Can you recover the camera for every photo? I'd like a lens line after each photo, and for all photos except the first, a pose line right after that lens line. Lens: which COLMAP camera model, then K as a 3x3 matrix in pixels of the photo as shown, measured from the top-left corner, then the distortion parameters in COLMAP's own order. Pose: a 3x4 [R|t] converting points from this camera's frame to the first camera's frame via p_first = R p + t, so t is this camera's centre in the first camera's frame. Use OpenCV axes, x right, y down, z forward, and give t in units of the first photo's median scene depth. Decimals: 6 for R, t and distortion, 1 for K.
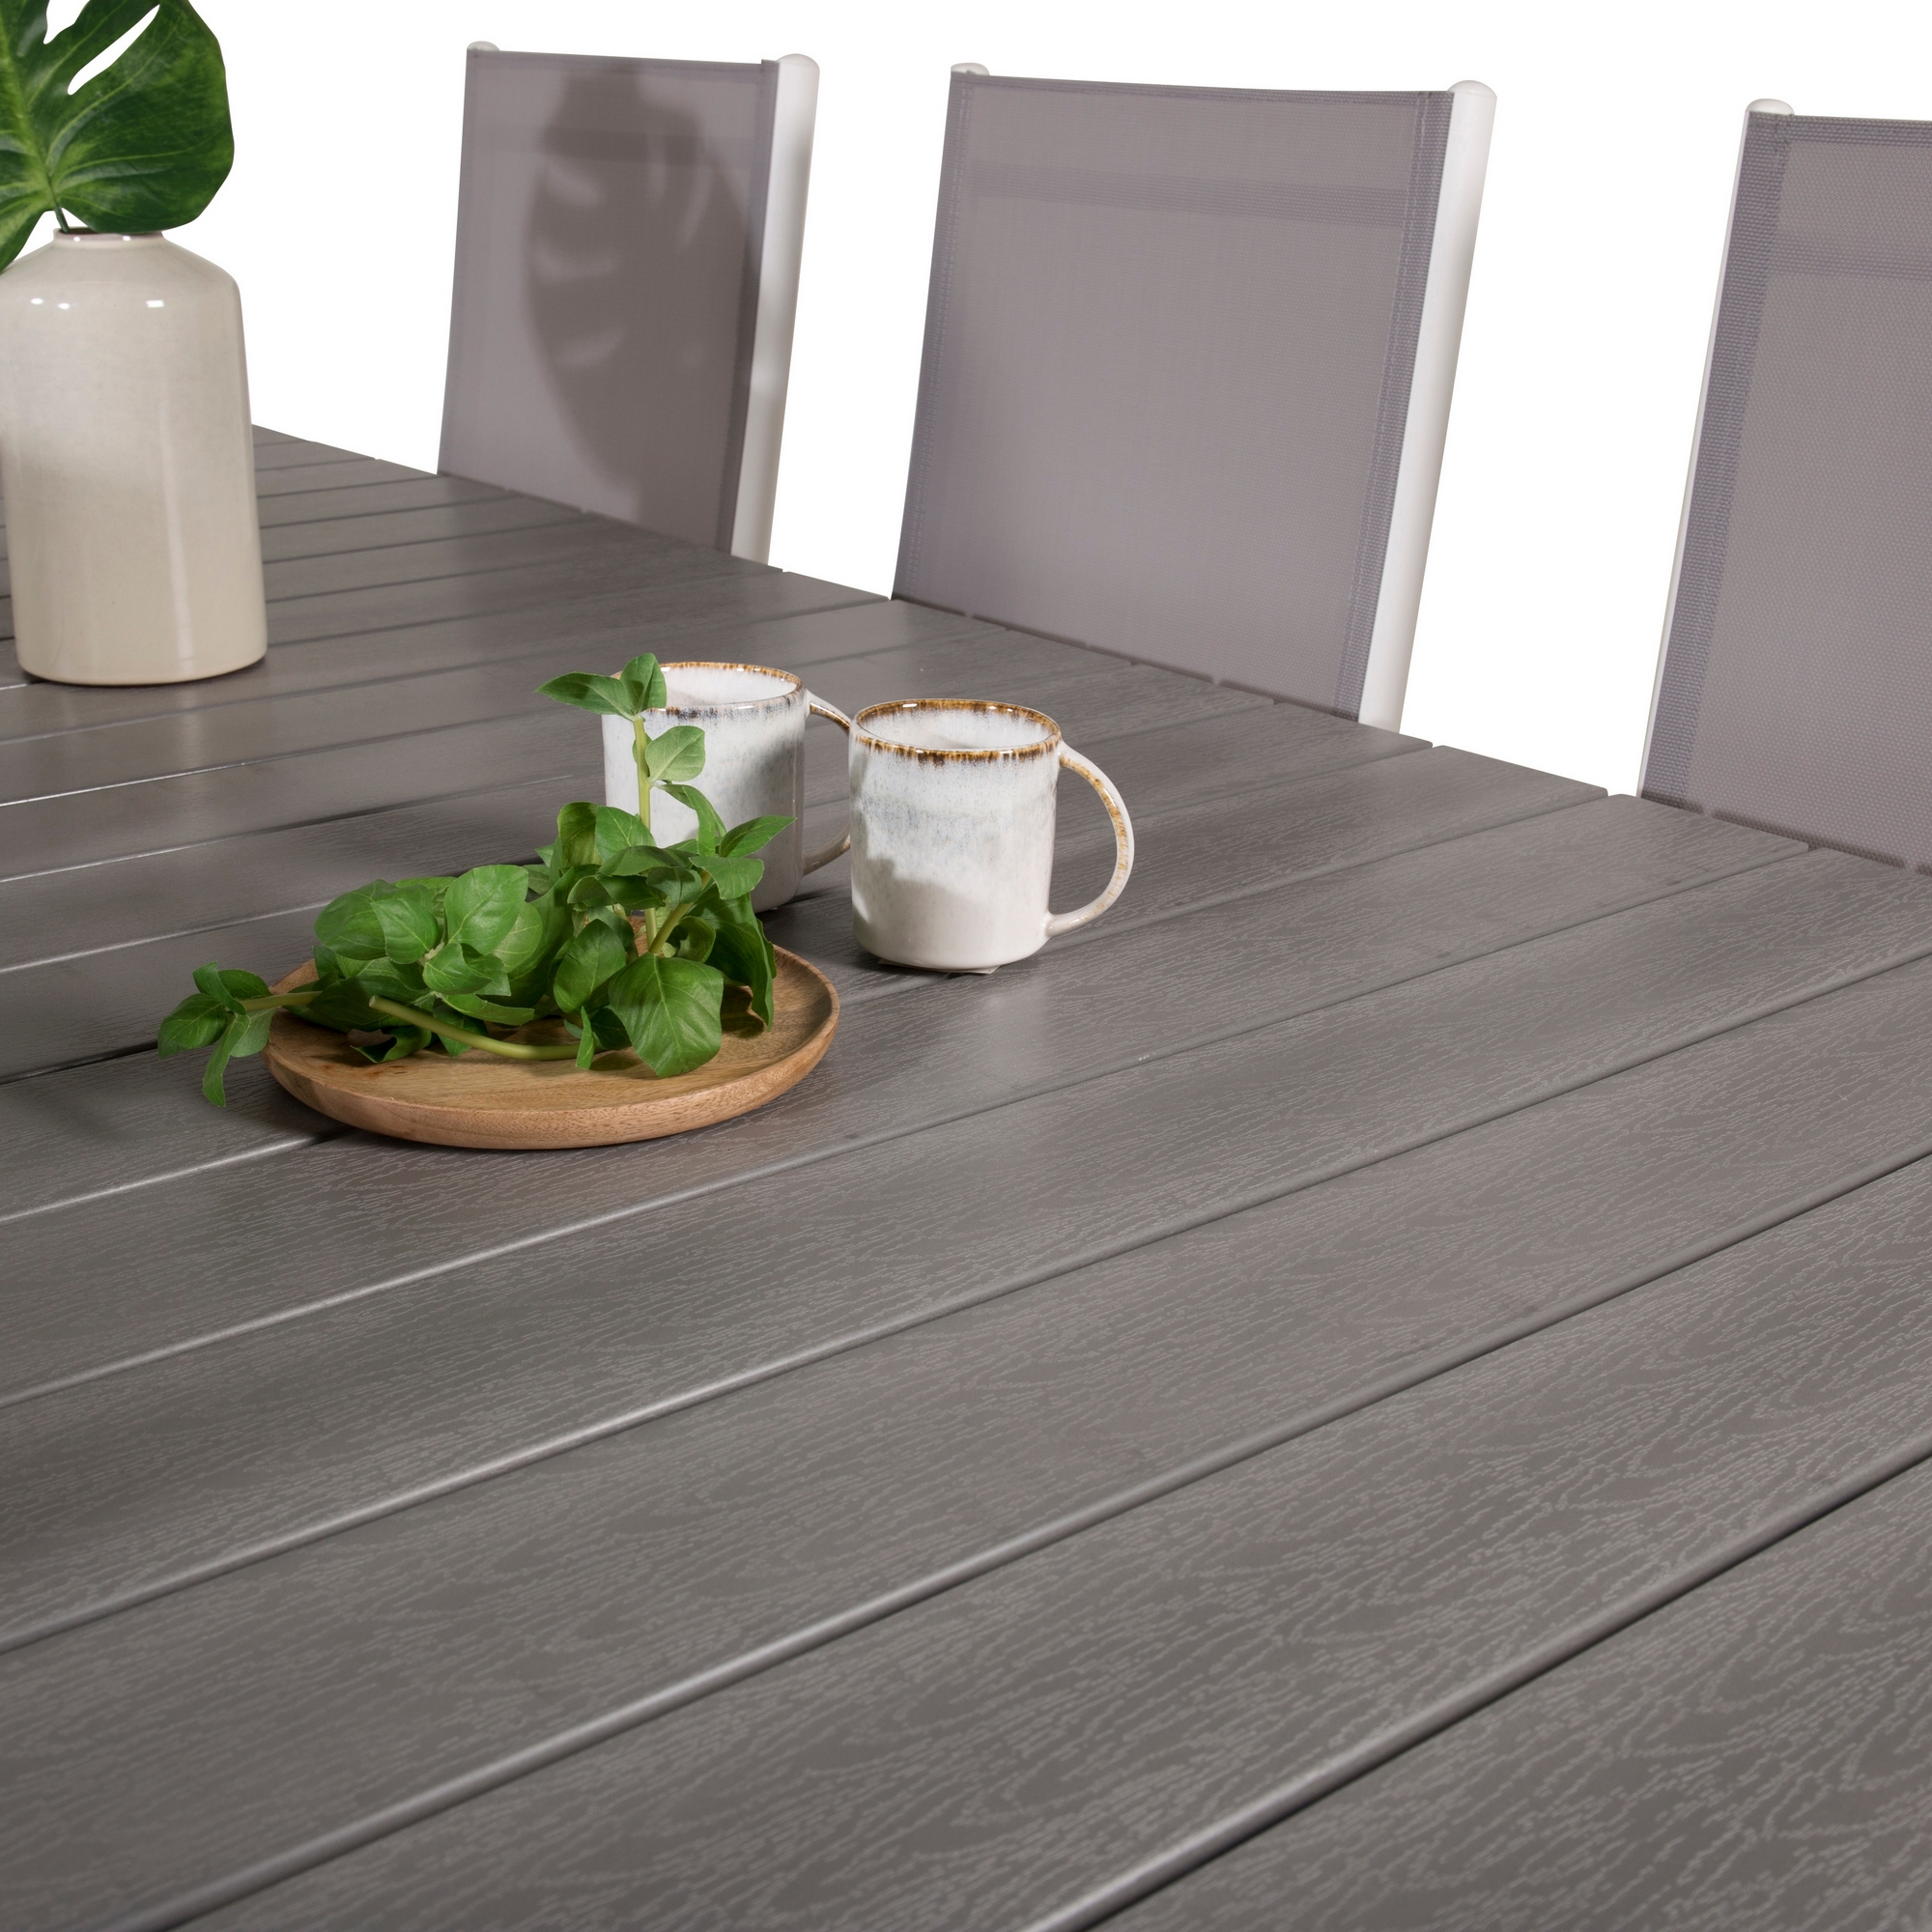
lens RADIAL K [[2690.5, 0, 966.0], [0, 2690.5, 966.0], [0, 0, 1]] dist [-0.018410, -0.024823]
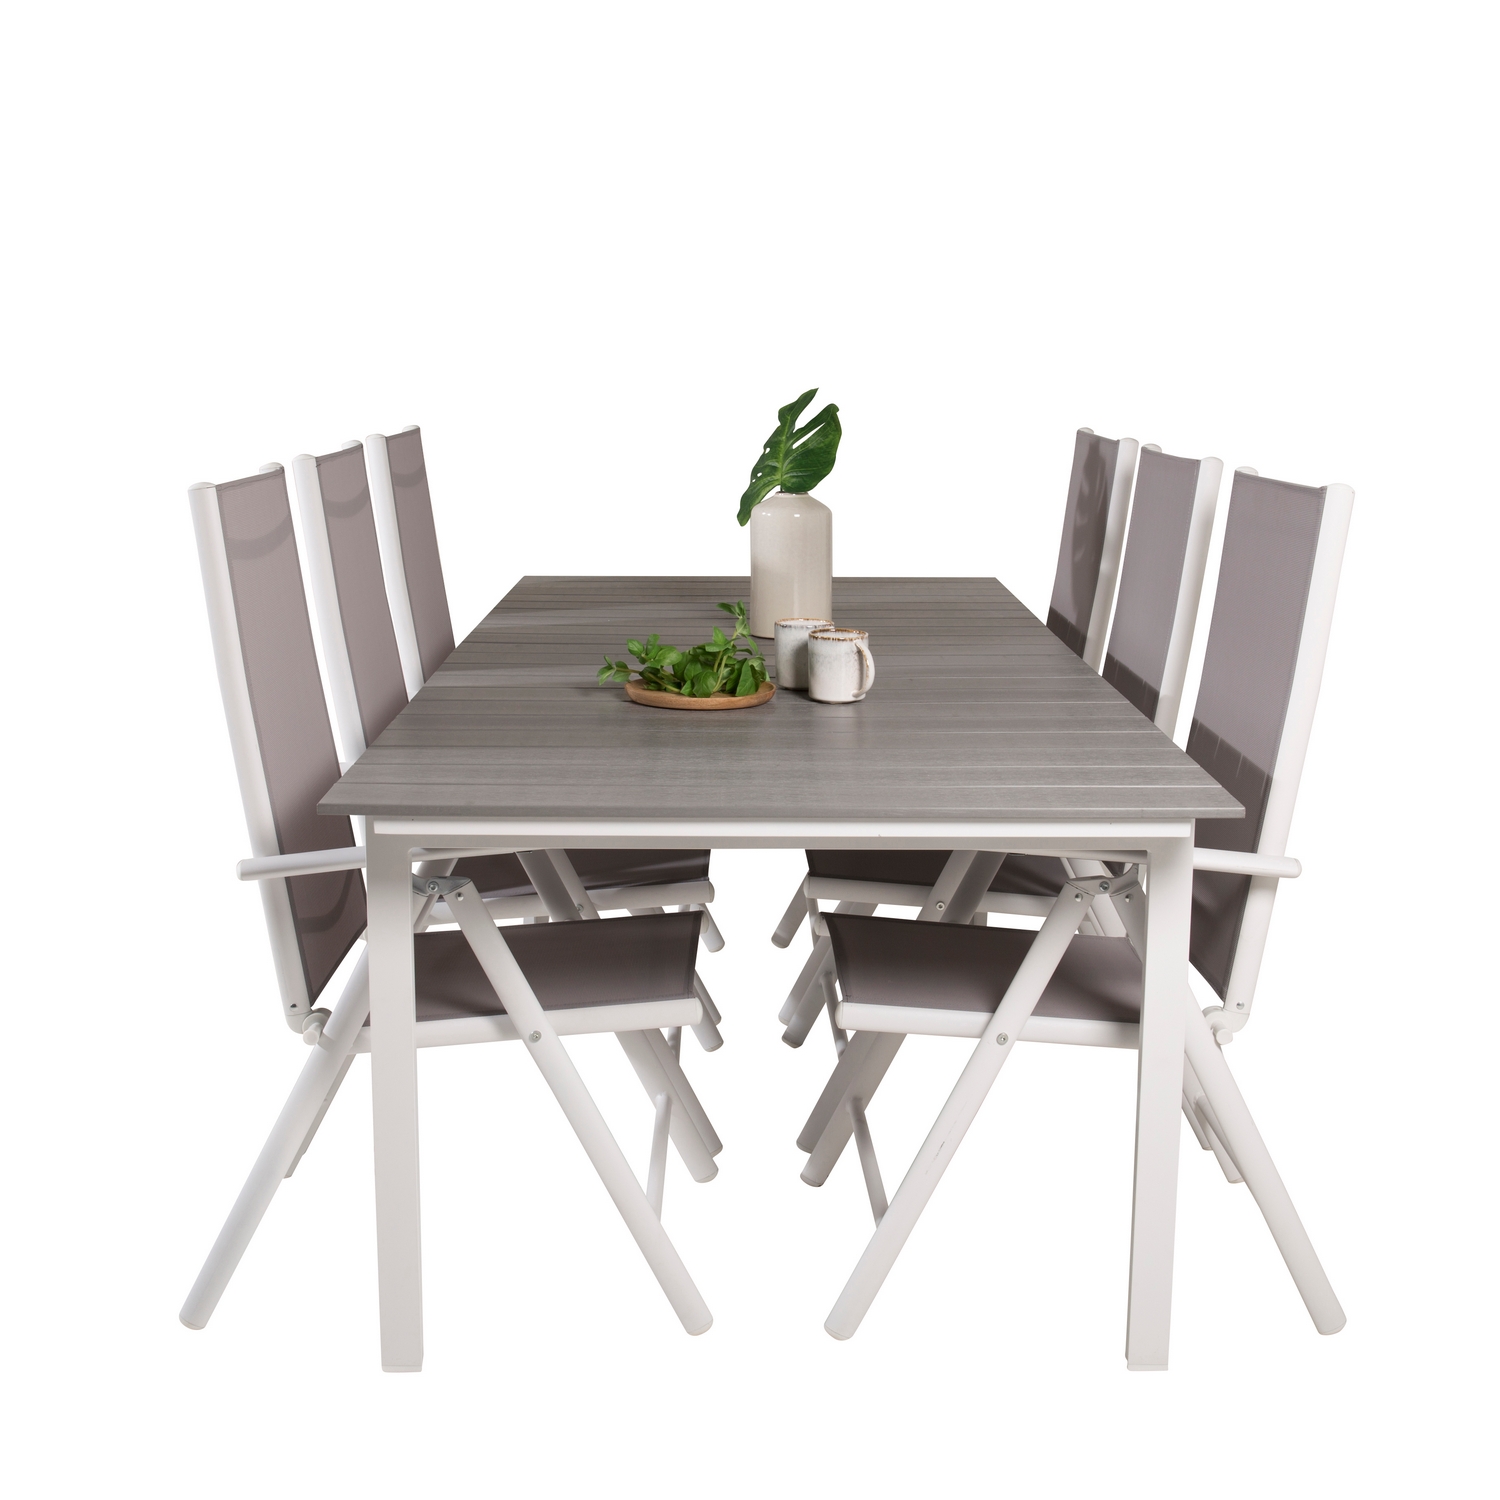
lens RADIAL K [[2088.9, 0, 750.0], [0, 2088.9, 750.0], [0, 0, 1]] dist [-0.018410, -0.024823]
pose [[0.771727, 0.107068, -0.626876, 1.180338], [-0.203208, 0.975565, -0.083541, 0.224531], [0.602614, 0.191857, 0.774627, -0.829955]]
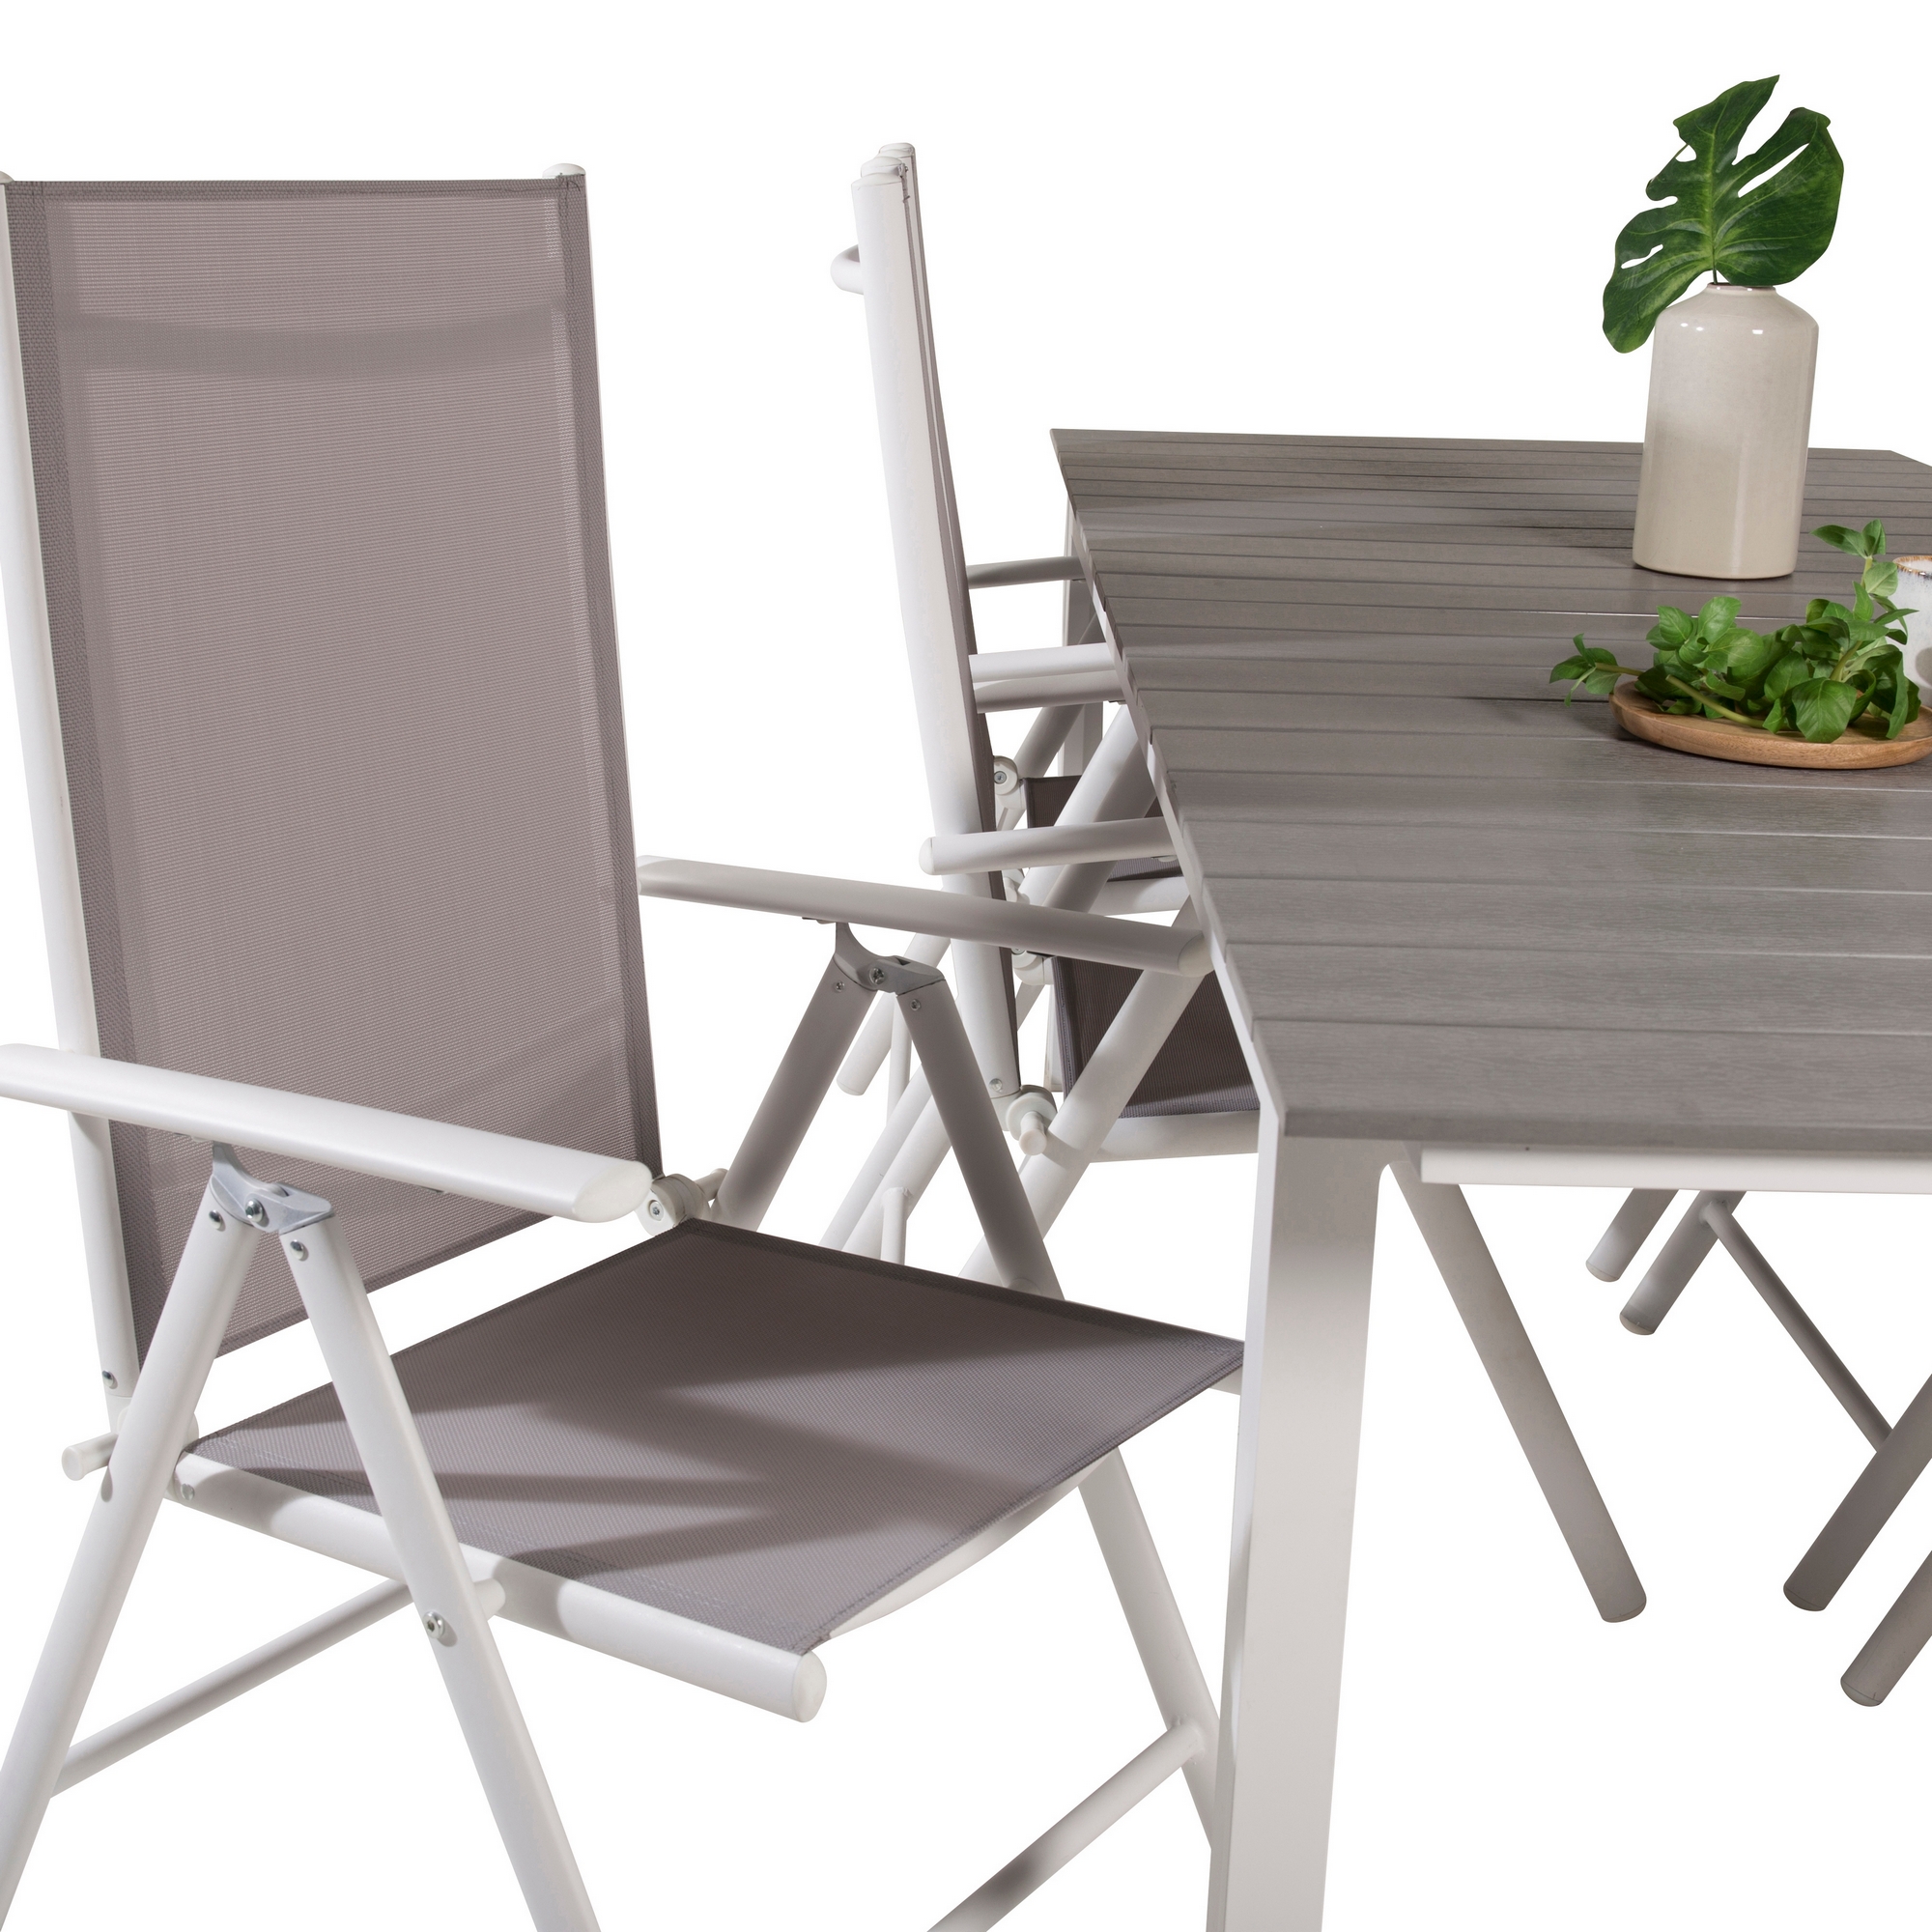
lens RADIAL K [[2690.5, 0, 966.0], [0, 2690.5, 966.0], [0, 0, 1]] dist [-0.018410, -0.024823]
pose [[0.769826, 0.197450, -0.606945, 0.357779], [-0.221832, 0.974433, 0.035637, 0.155858], [0.598464, 0.107206, 0.793945, -0.464158]]
